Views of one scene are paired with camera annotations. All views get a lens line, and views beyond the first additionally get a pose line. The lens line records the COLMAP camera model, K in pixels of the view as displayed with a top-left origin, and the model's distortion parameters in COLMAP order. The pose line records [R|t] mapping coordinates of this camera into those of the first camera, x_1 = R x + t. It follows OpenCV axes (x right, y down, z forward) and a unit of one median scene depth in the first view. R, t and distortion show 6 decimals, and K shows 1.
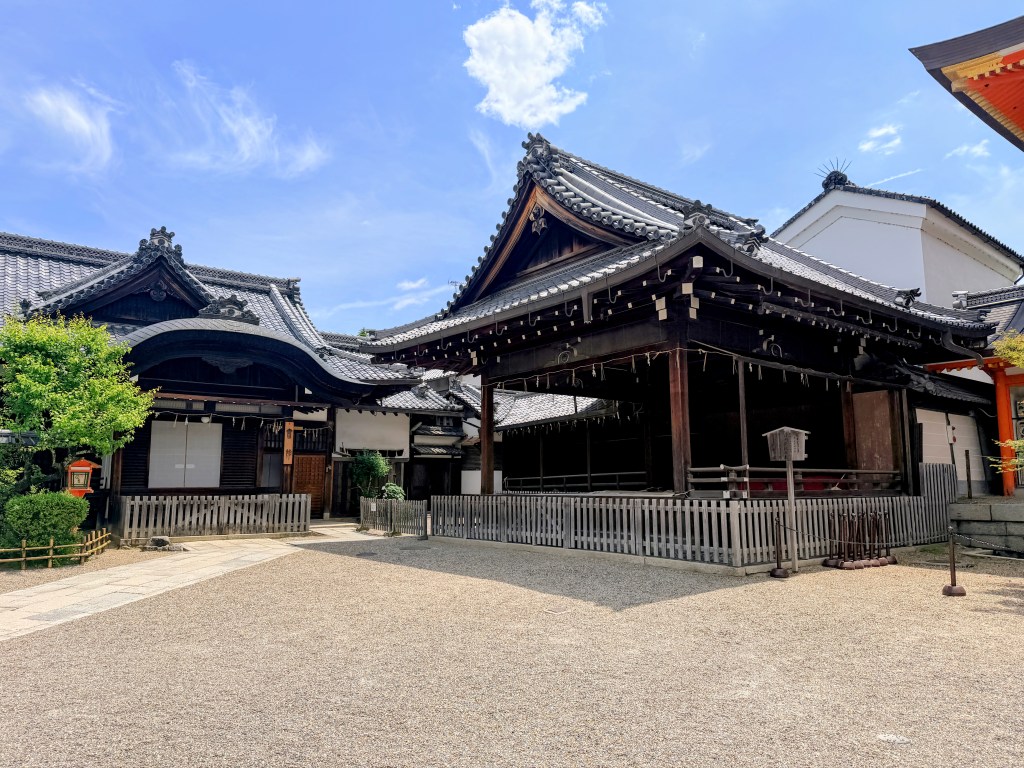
lens RADIAL K [[713.4, 0, 514.4], [0, 713.4, 386.7], [0, 0, 1]] dist [-0.001143, -0.008941]
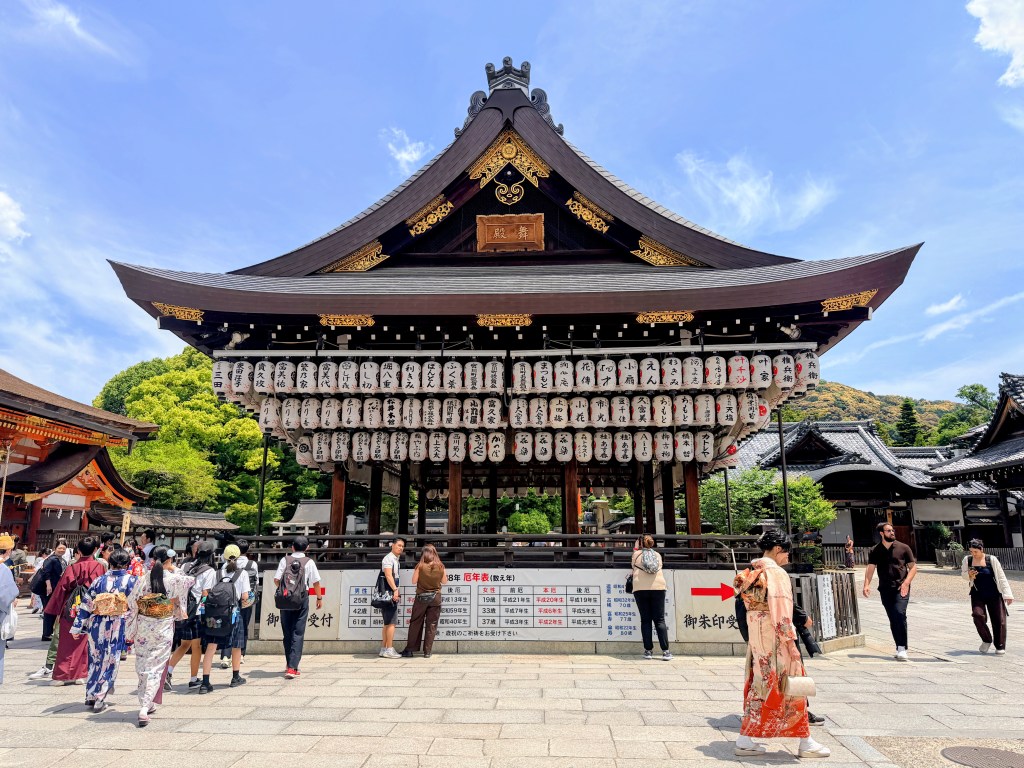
lens RADIAL K [[713.4, 0, 521.0], [0, 713.4, 384.2], [0, 0, 1]] dist [-0.001143, -0.008941]
pose [[0.757780, -0.136266, -0.638123, 0.277820], [0.082409, 0.990107, -0.113567, -0.197947], [0.647286, 0.033472, 0.761512, -1.495714]]
